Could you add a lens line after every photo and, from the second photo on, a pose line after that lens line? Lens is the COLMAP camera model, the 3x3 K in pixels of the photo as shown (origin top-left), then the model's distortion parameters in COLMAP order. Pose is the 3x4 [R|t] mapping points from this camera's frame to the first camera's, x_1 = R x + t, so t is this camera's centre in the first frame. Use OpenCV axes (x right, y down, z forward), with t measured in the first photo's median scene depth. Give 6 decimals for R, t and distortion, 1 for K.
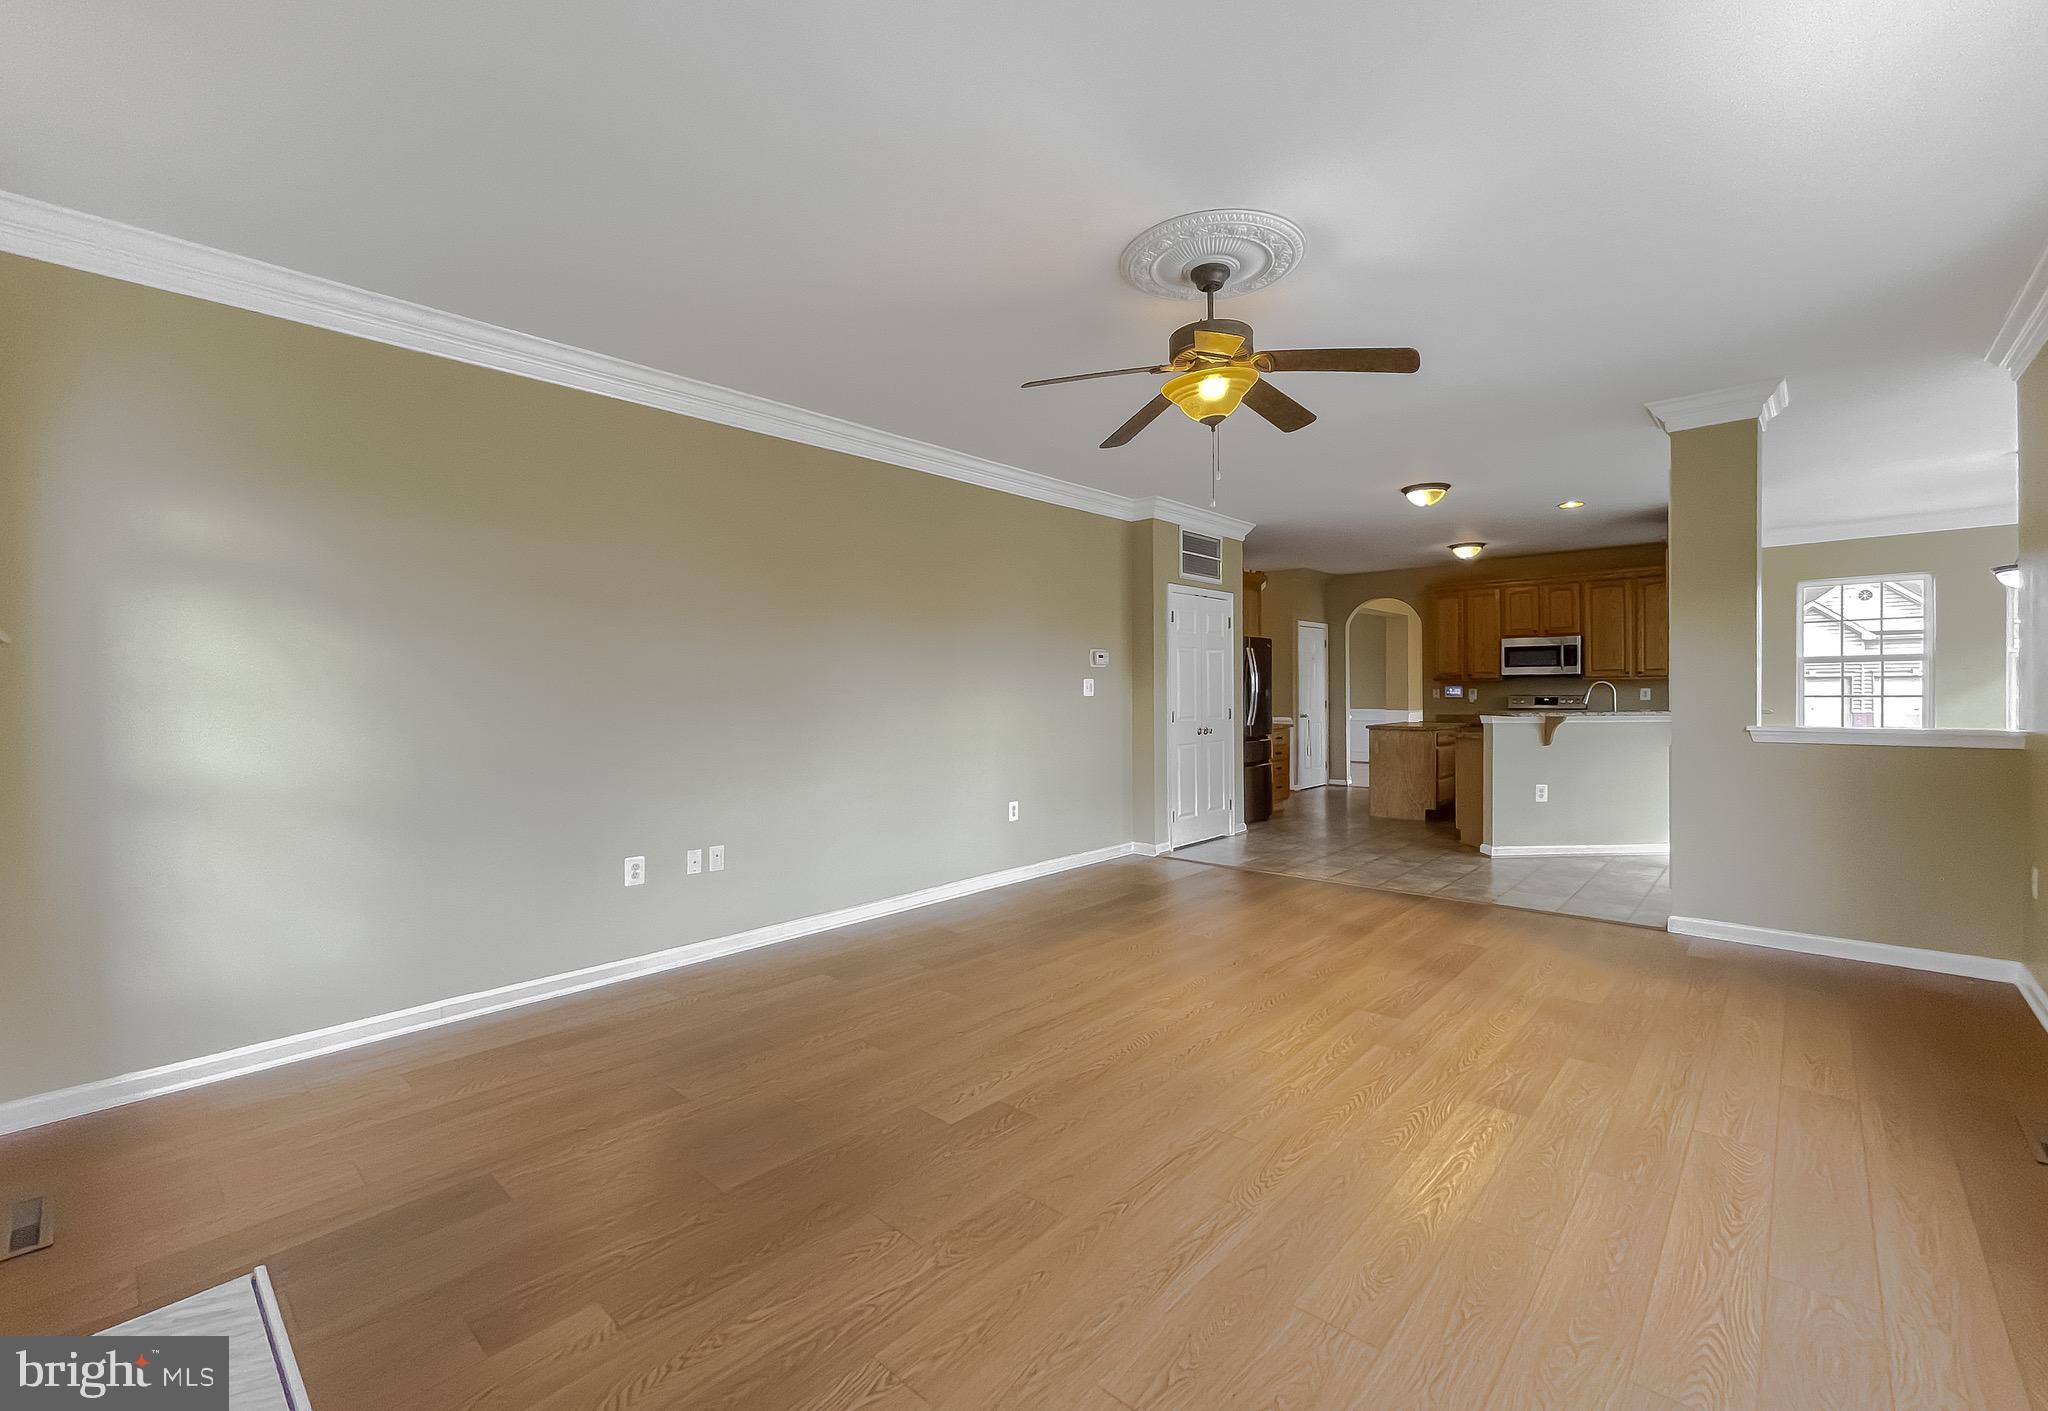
lens RADIAL K [[873.2, 0, 1026.7], [0, 873.2, 685.7], [0, 0, 1]] dist [0.028856, -0.000860]
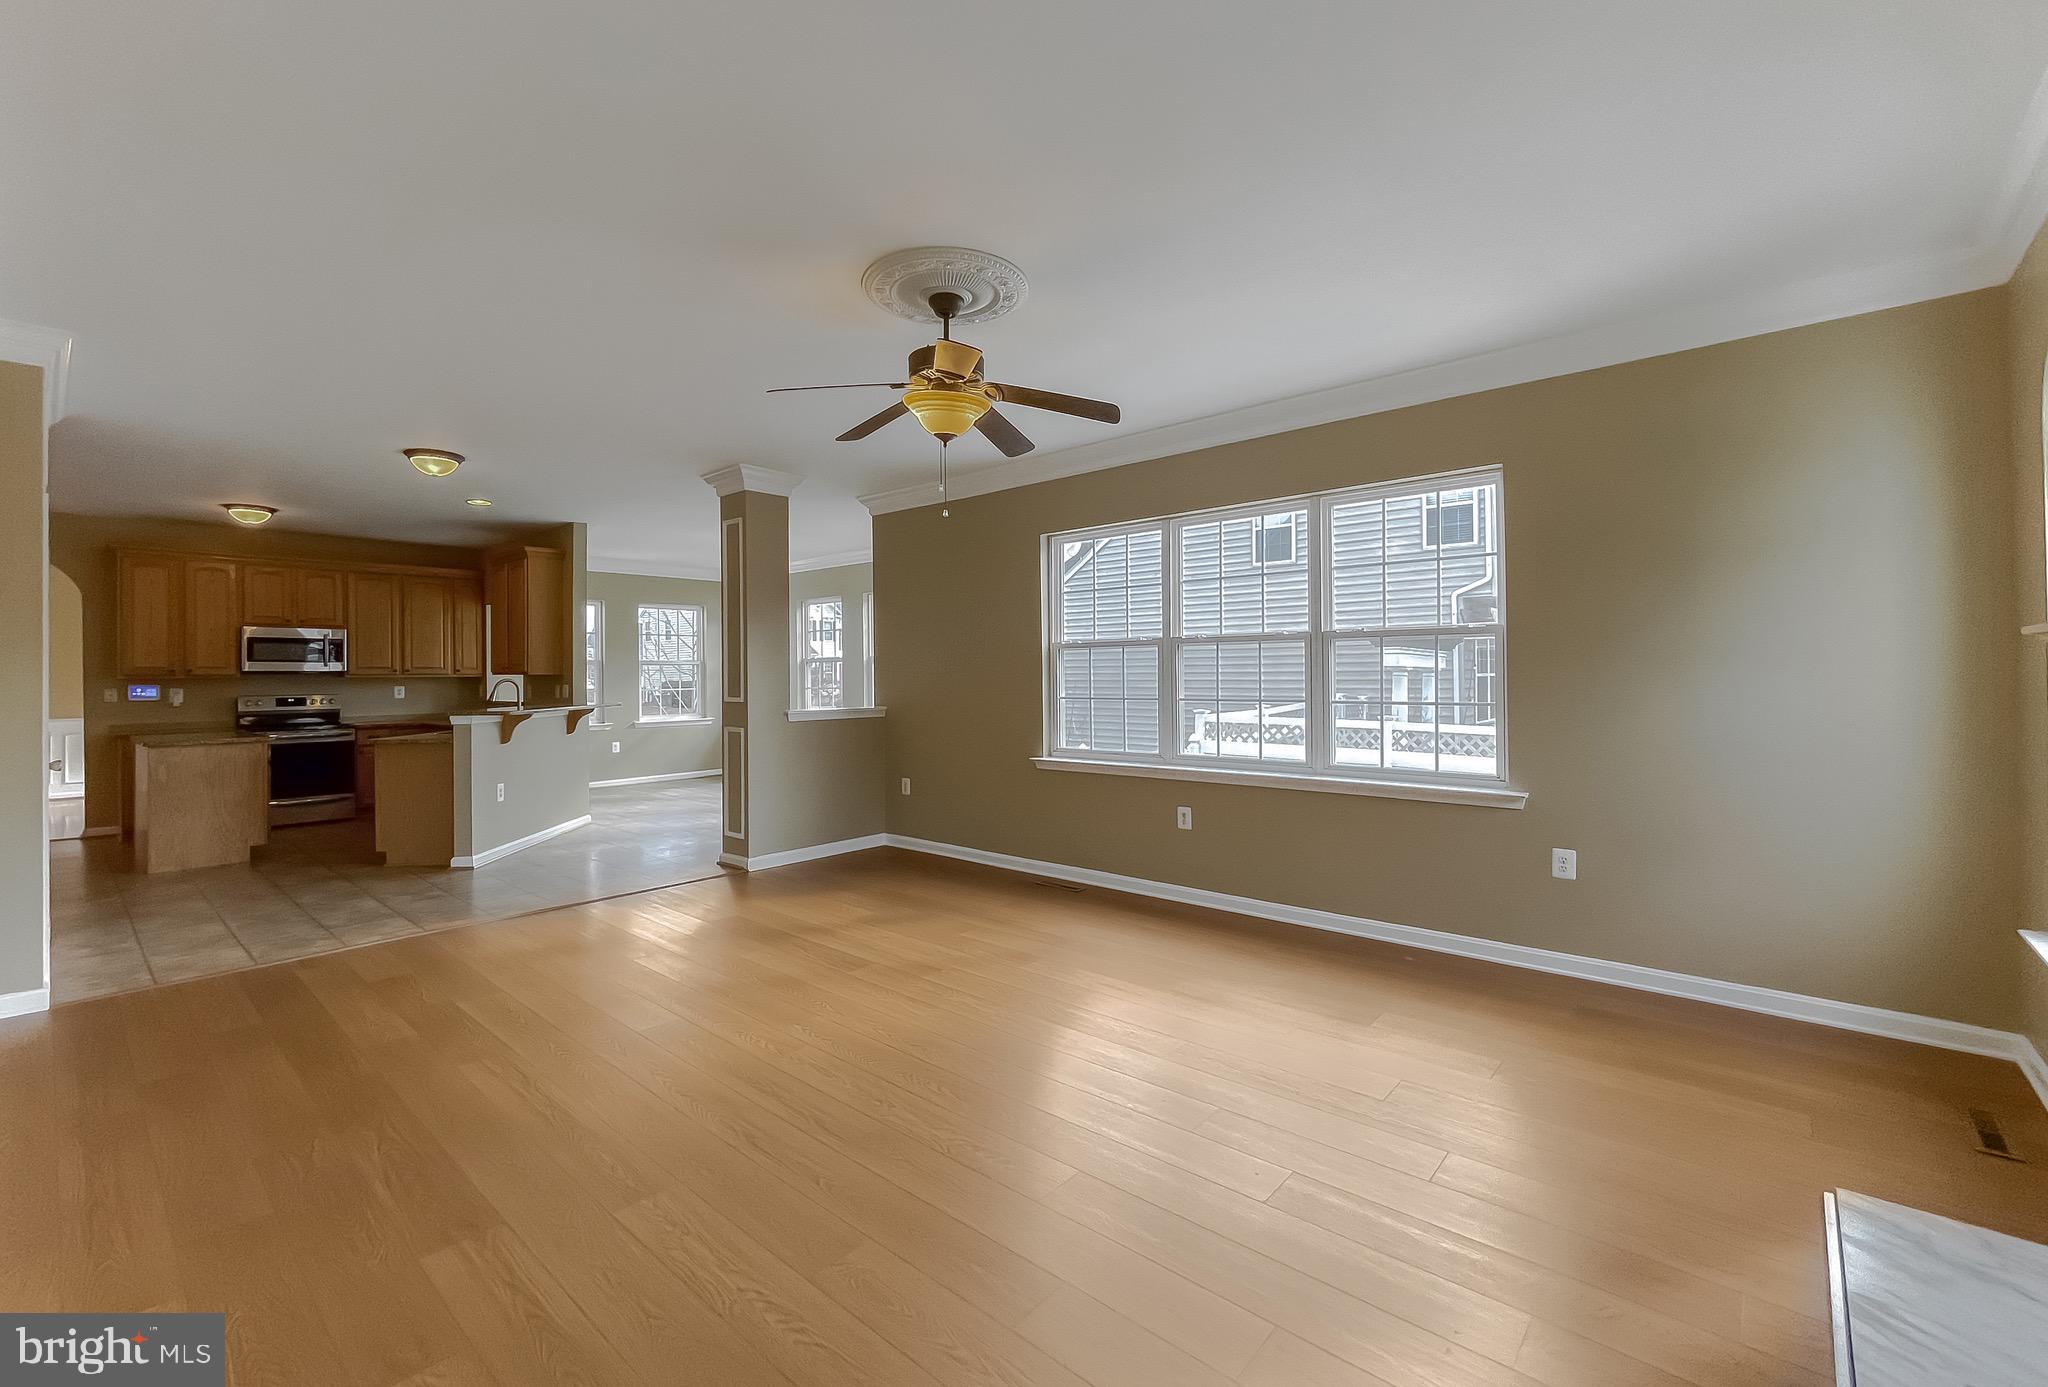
lens RADIAL K [[867.3, 0, 1029.5], [0, 867.3, 674.7], [0, 0, 1]] dist [-0.000946, -0.000028]
pose [[0.003750, 0.007900, 0.999962, -0.394889], [0.003238, 0.999963, -0.007912, -0.000244], [-0.999988, 0.003268, 0.003724, 0.414762]]
